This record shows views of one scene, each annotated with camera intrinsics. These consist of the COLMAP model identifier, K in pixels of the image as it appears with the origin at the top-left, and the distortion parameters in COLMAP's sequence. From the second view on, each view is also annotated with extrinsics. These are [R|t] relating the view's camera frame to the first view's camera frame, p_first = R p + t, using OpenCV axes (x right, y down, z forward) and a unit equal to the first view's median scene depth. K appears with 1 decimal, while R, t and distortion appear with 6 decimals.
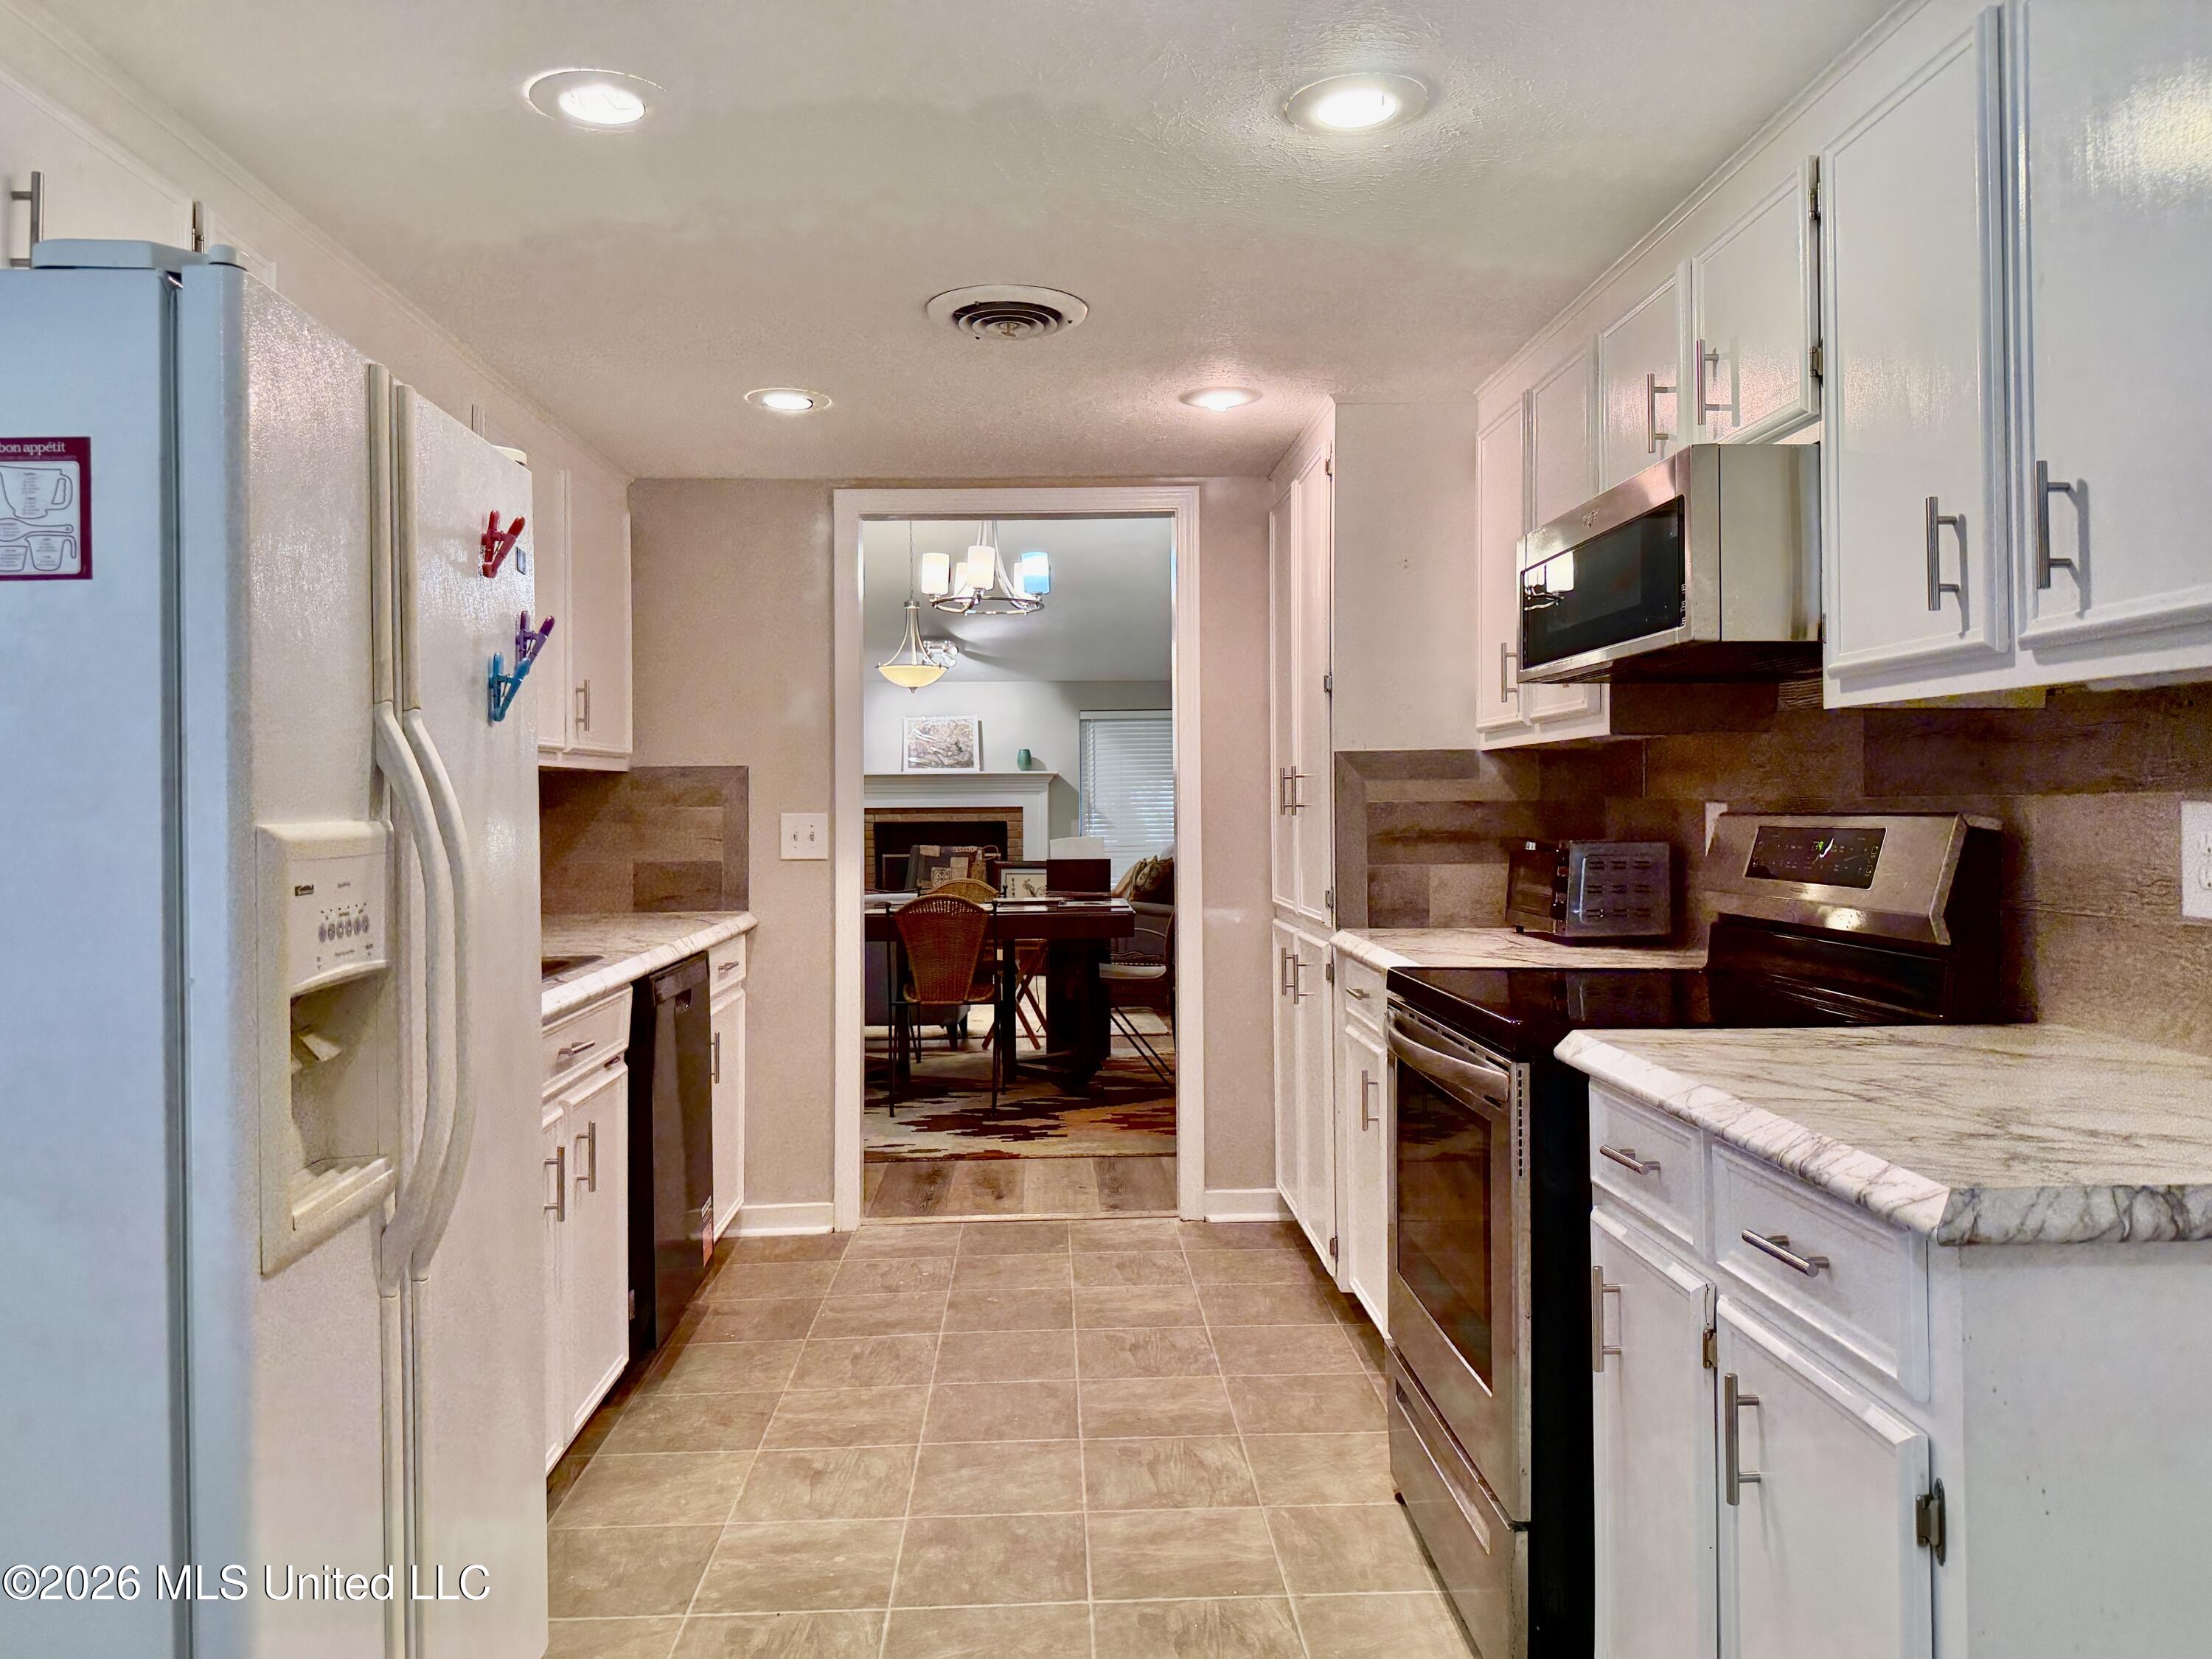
lens RADIAL K [[1583.1, 0, 1098.0], [0, 1583.1, 775.0], [0, 0, 1]] dist [0.098749, -0.149625]
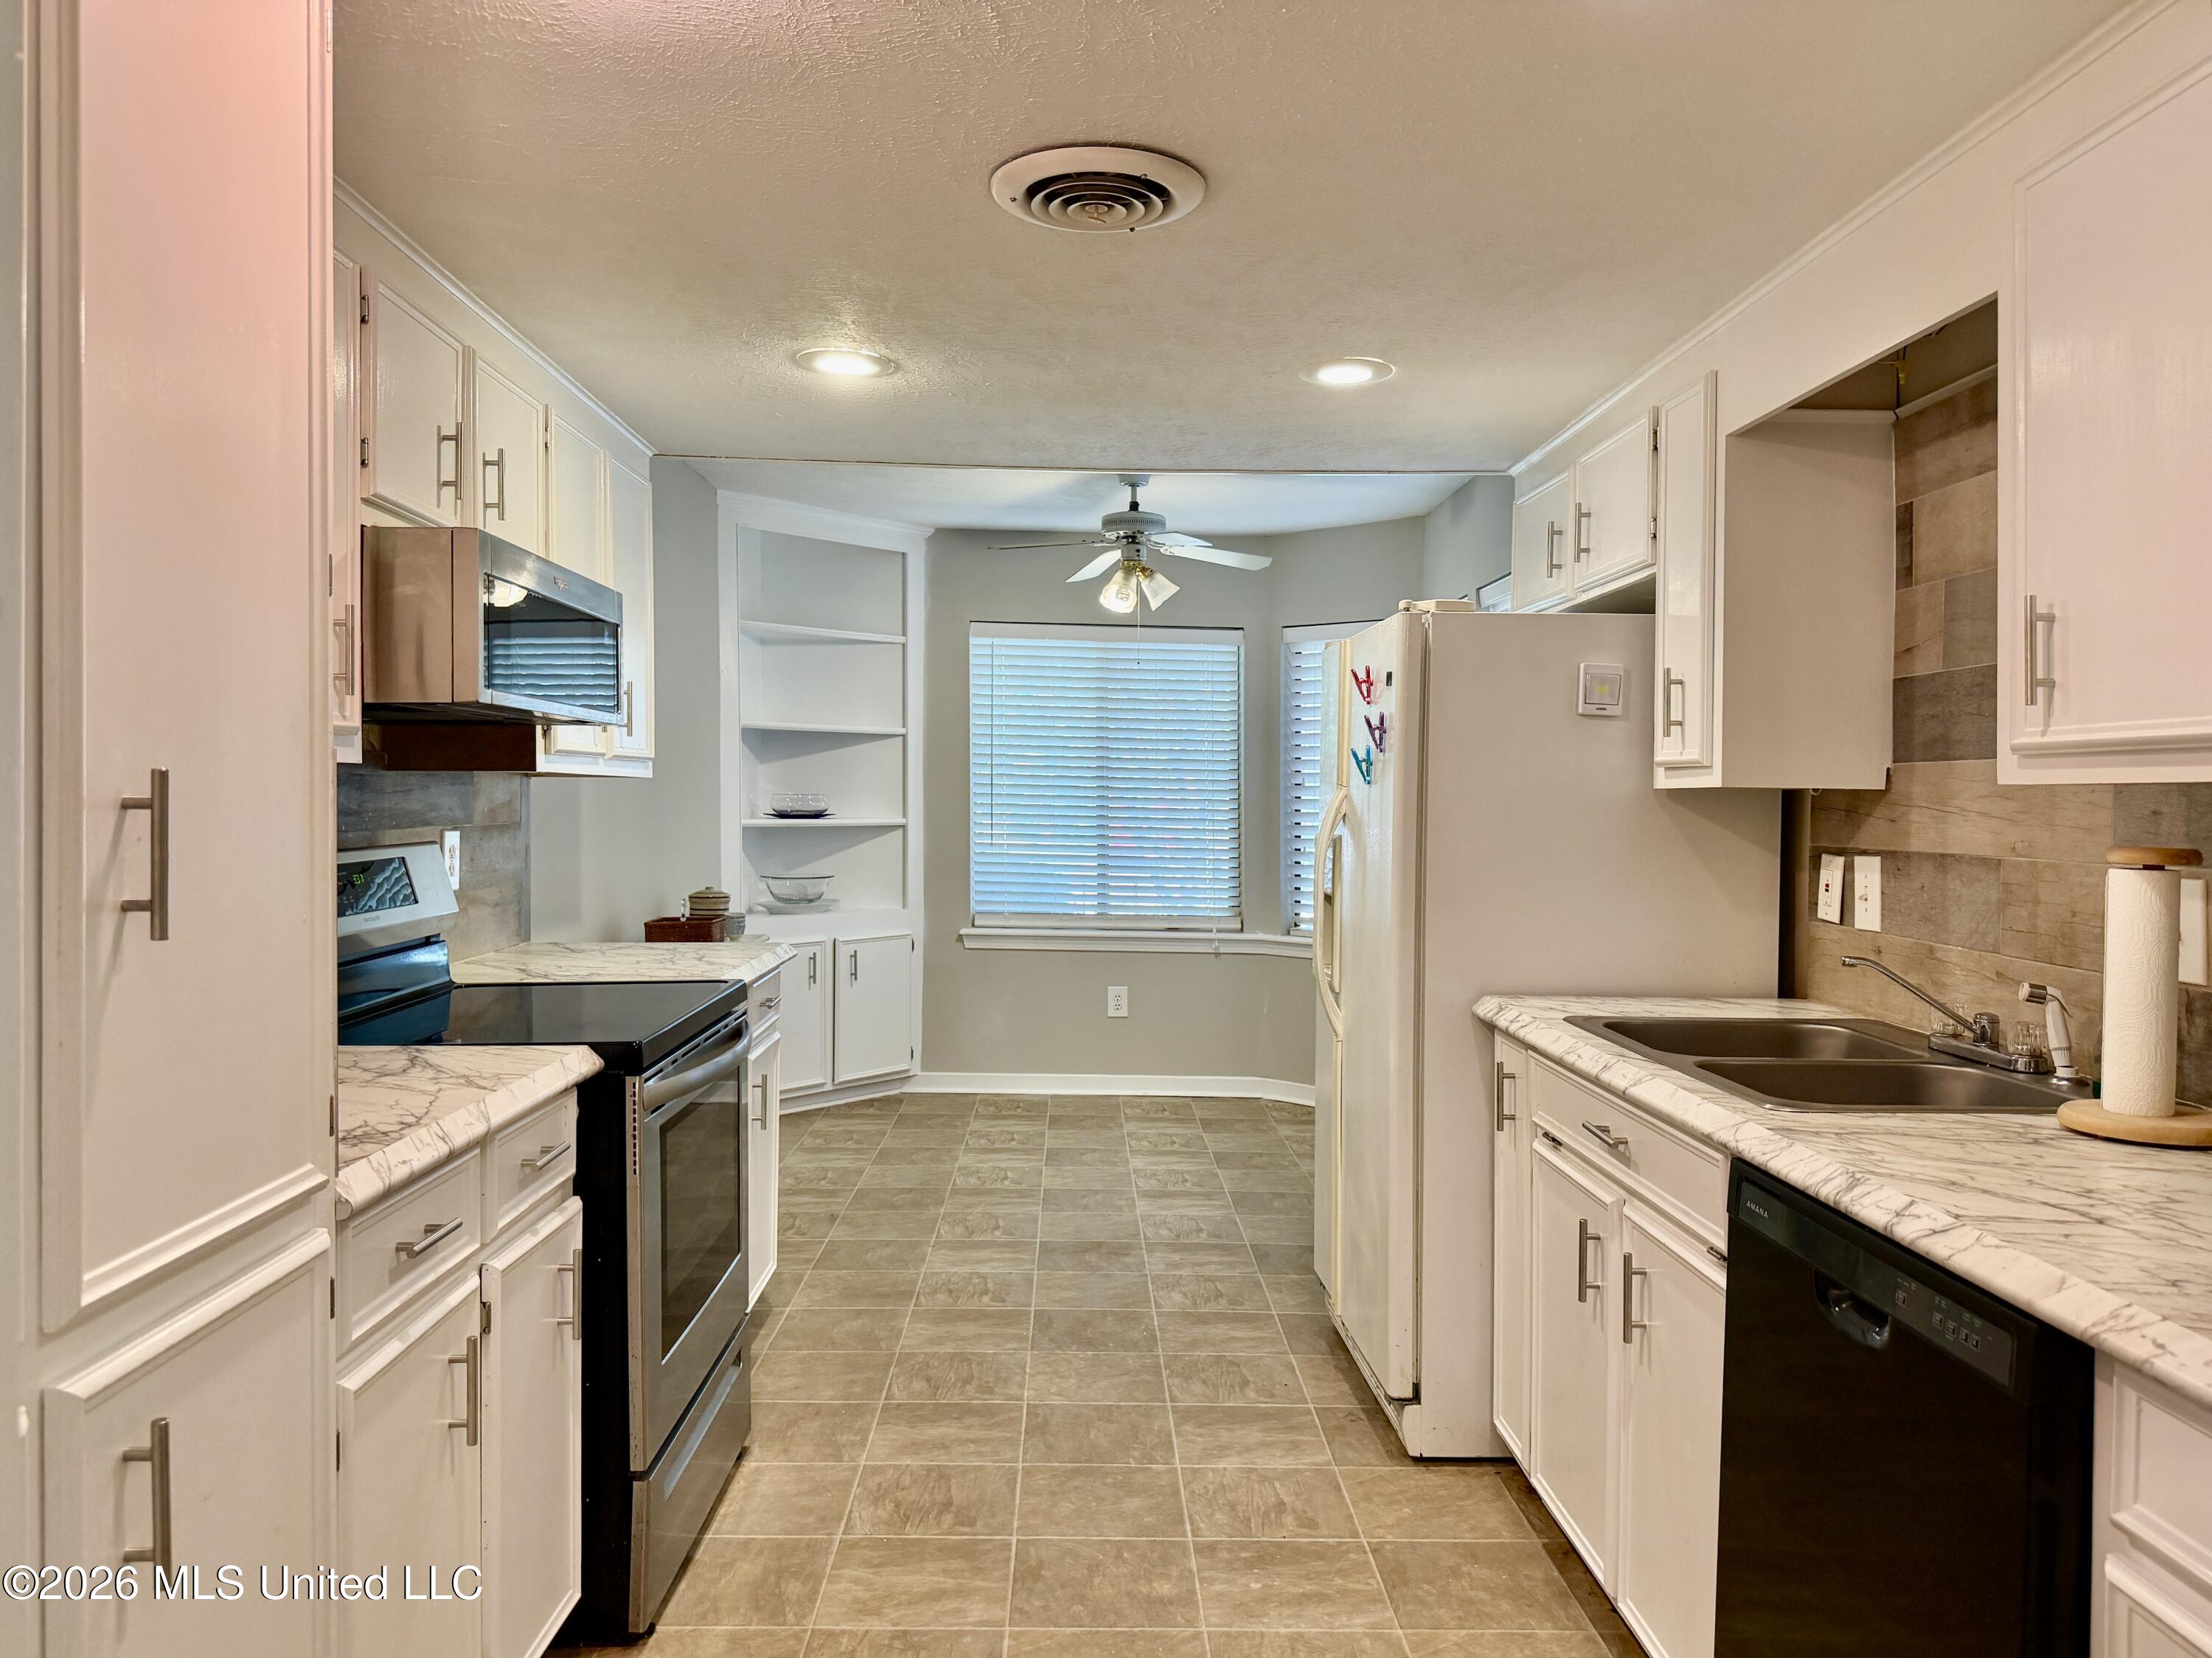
lens RADIAL K [[1555.2, 0, 1103.3], [0, 1555.2, 814.2], [0, 0, 1]] dist [0.157204, -0.310348]
pose [[-0.999868, 0.001824, 0.016167, -0.065849], [0.001736, 0.999984, -0.005438, 0.005103], [-0.016177, -0.005409, -0.999855, 1.614096]]
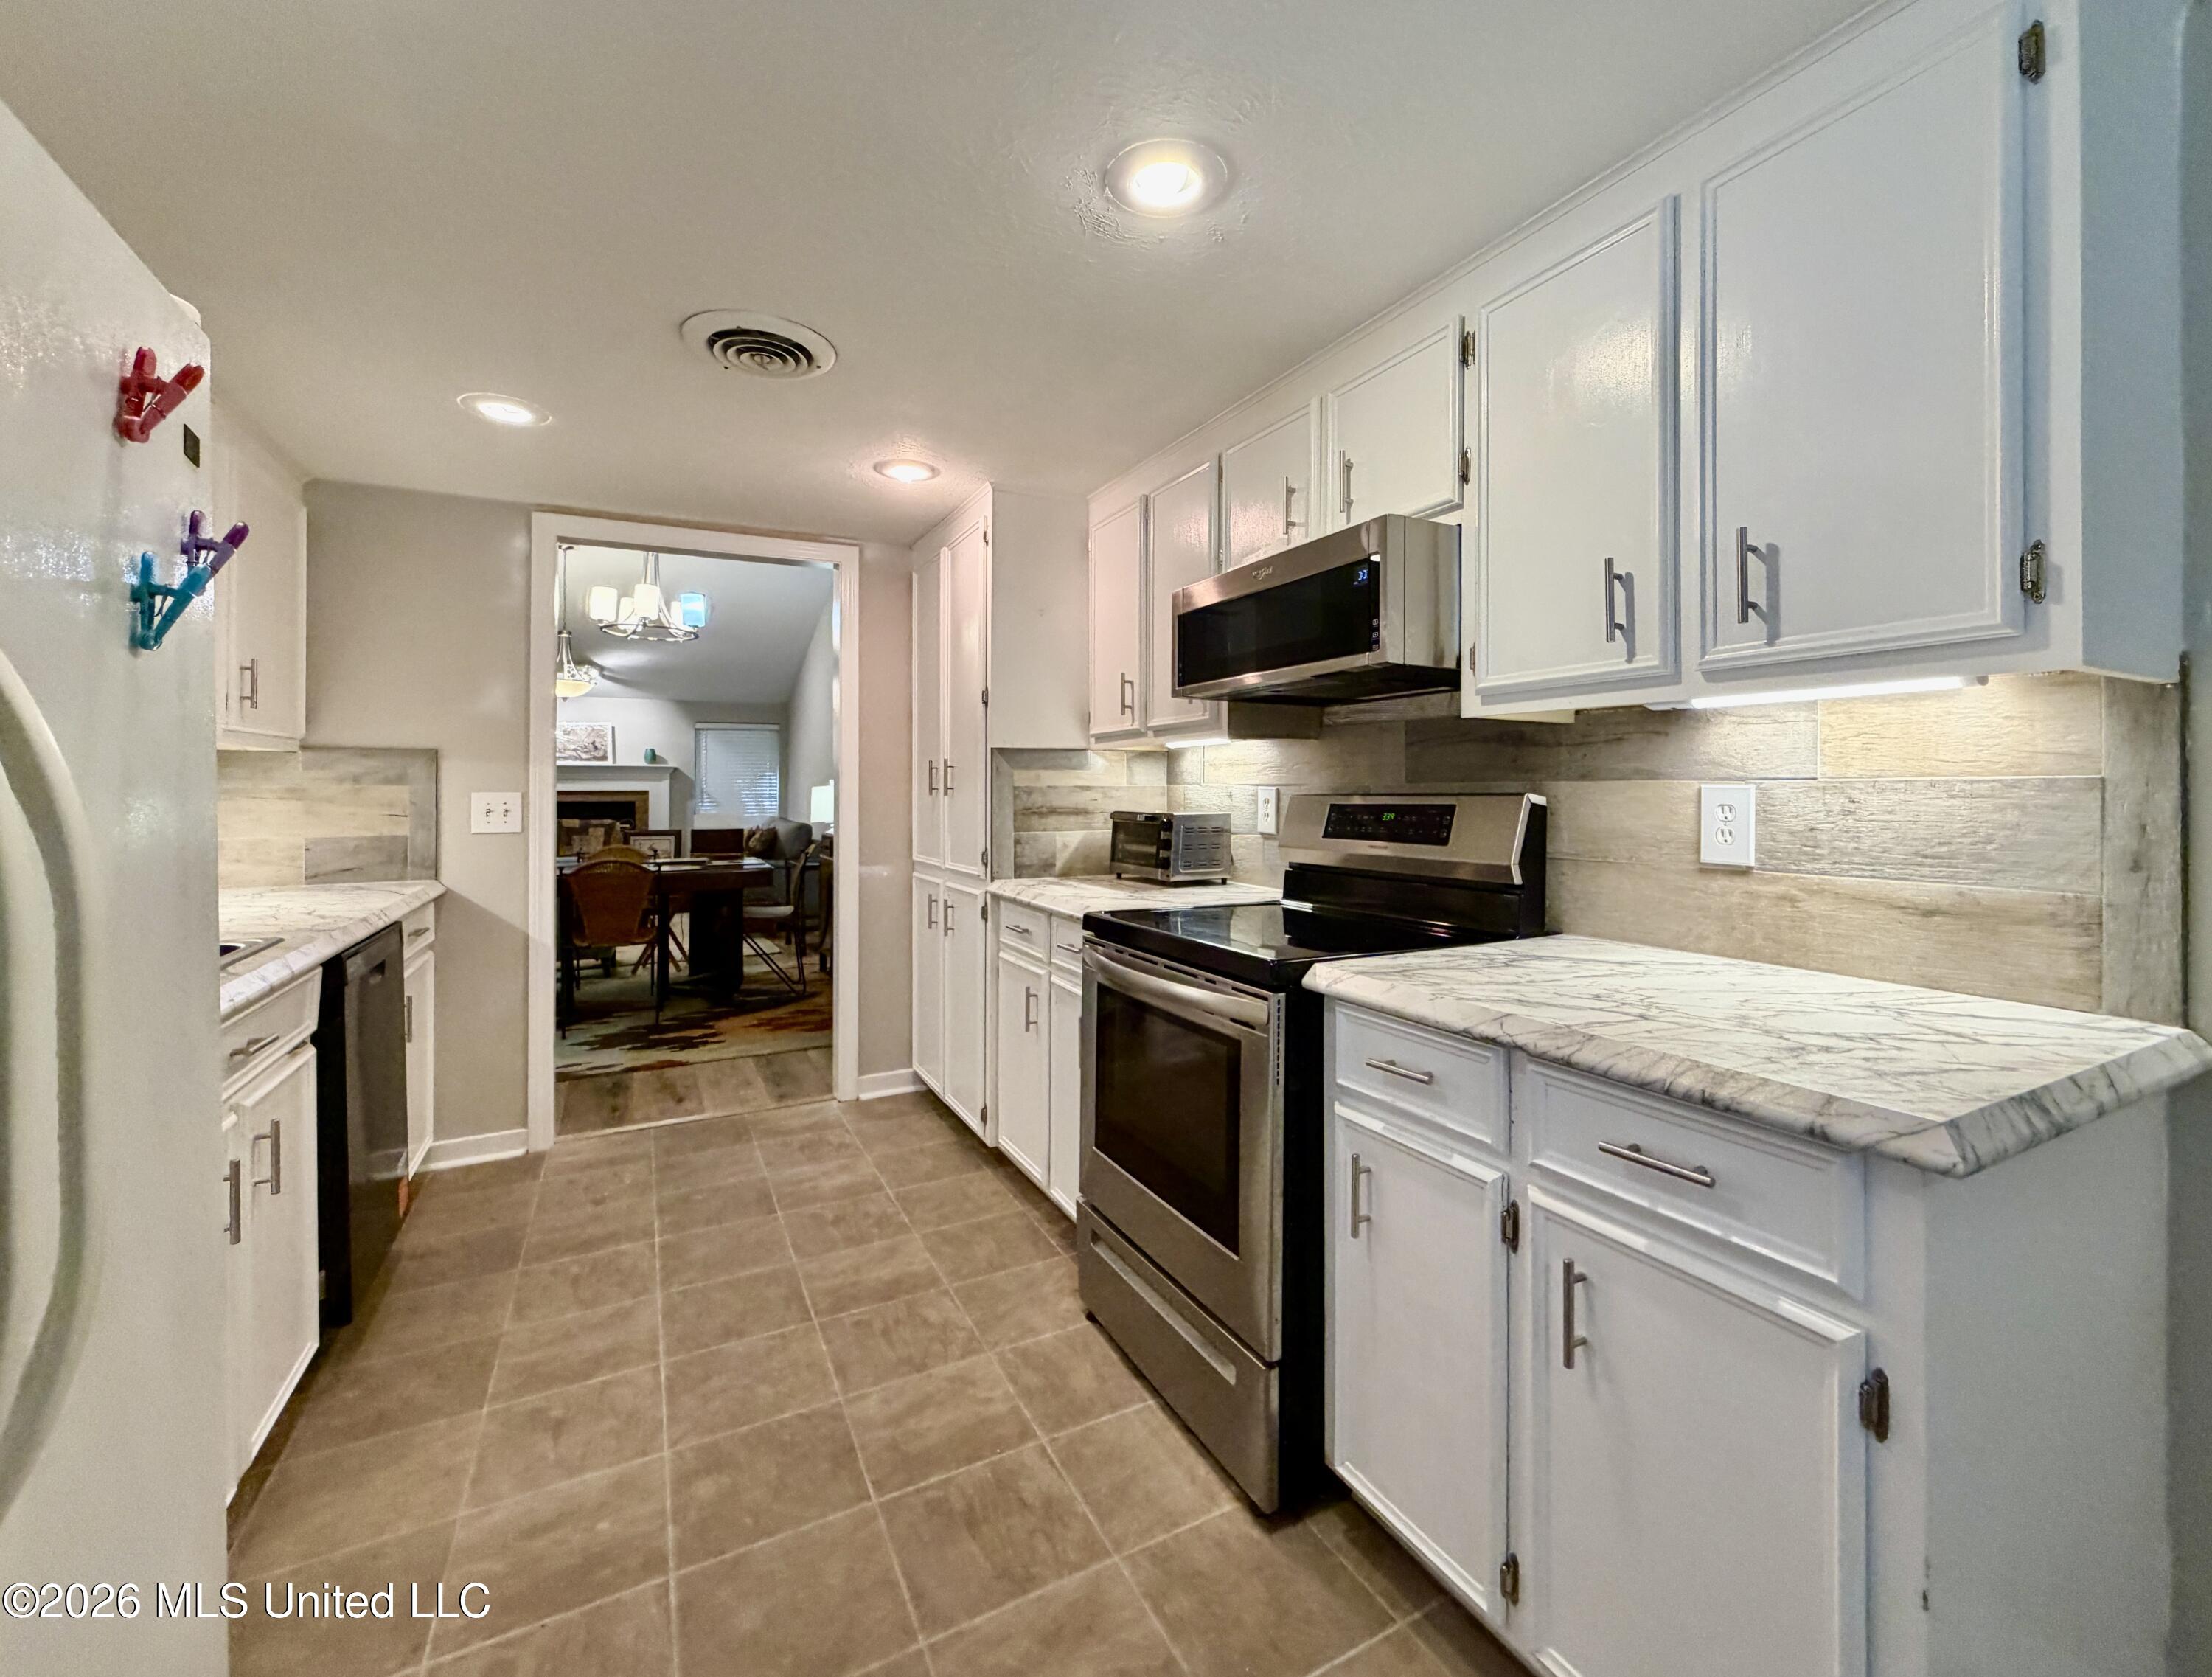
lens RADIAL K [[949.2, 0, 1156.9], [0, 949.2, 785.6], [0, 0, 1]] dist [0.000648, 0.000058]
pose [[0.892370, 0.009254, 0.451210, -0.099638], [-0.014369, 0.999865, 0.007912, 0.009795], [-0.451076, -0.013543, 0.892383, 0.253870]]
